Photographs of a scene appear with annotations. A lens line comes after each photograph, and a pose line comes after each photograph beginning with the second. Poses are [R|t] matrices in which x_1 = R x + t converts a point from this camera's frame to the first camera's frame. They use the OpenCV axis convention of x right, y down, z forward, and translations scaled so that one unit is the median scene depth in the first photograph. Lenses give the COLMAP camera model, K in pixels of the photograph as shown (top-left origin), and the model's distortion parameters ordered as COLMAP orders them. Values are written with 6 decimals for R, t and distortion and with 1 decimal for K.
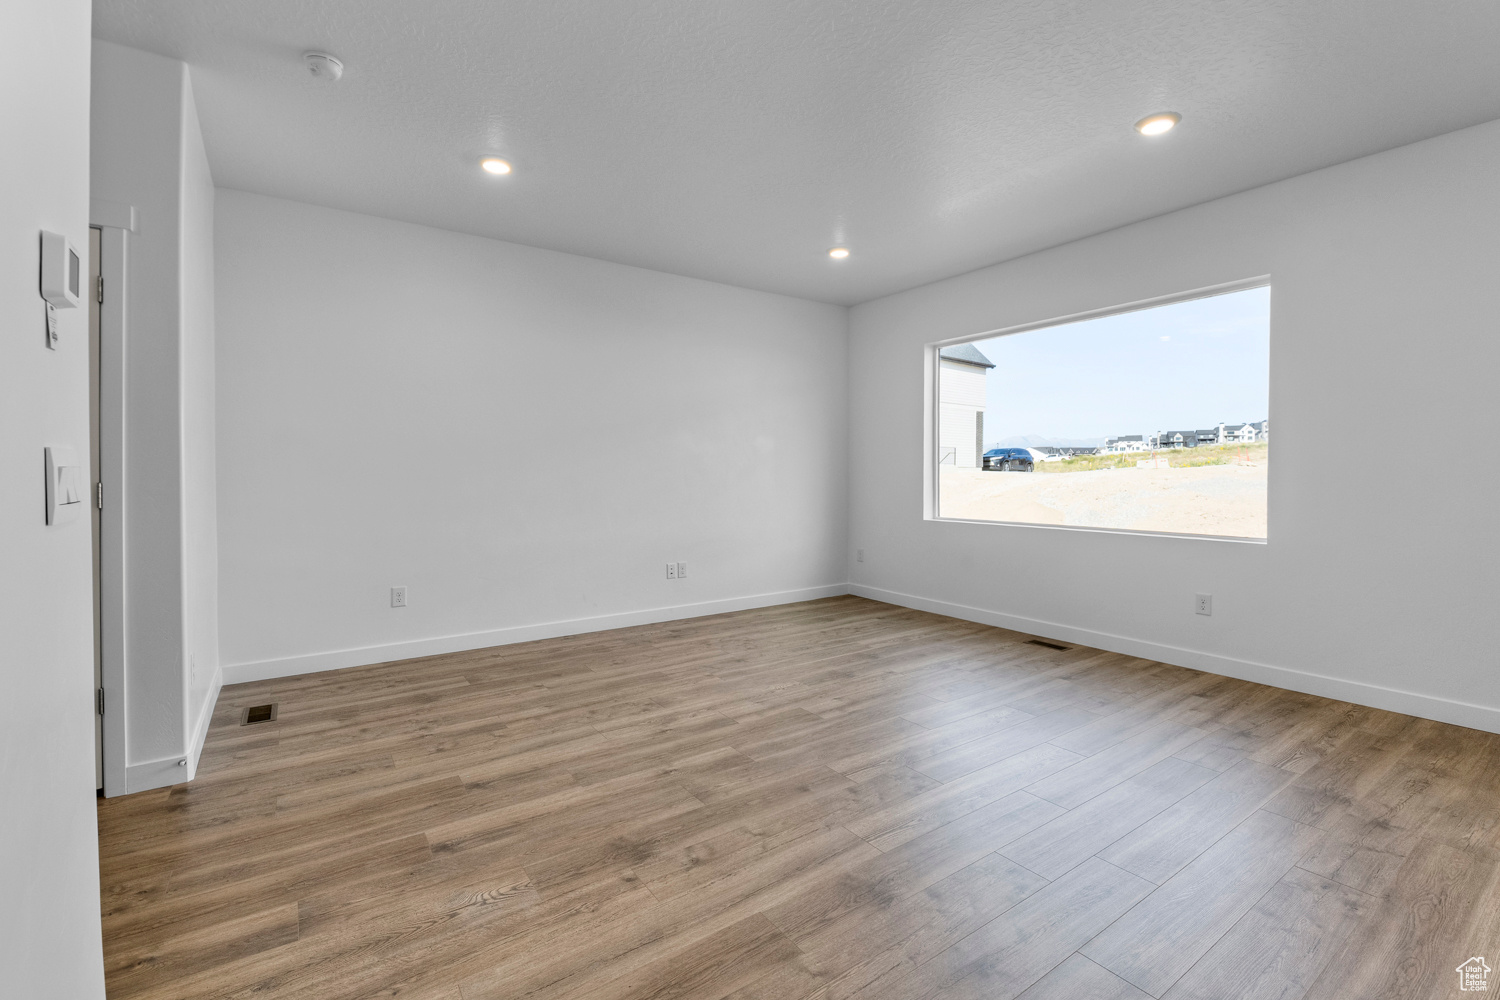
lens RADIAL K [[651.6, 0, 743.0], [0, 651.6, 504.9], [0, 0, 1]] dist [-0.001065, -0.000189]
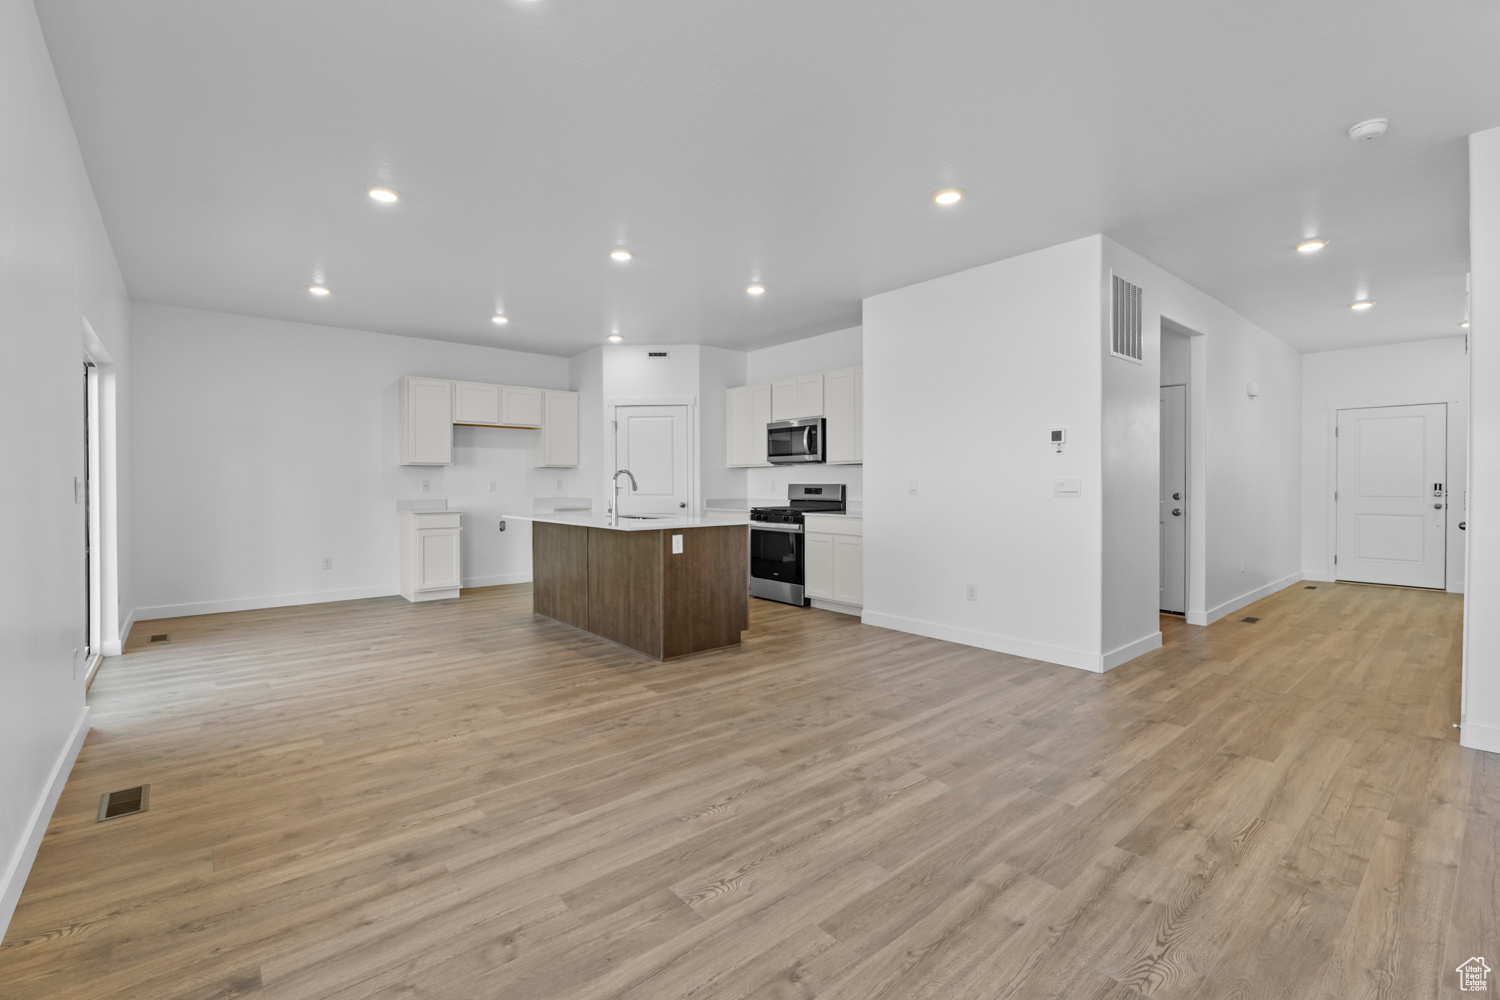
lens RADIAL K [[651.6, 0, 743.0], [0, 651.6, 504.9], [0, 0, 1]] dist [-0.001065, -0.000189]
pose [[-0.995008, 0.003328, -0.099737, 0.495372], [-0.005054, 0.996481, 0.083670, -0.090380], [0.099664, 0.083756, -0.991490, 1.763247]]
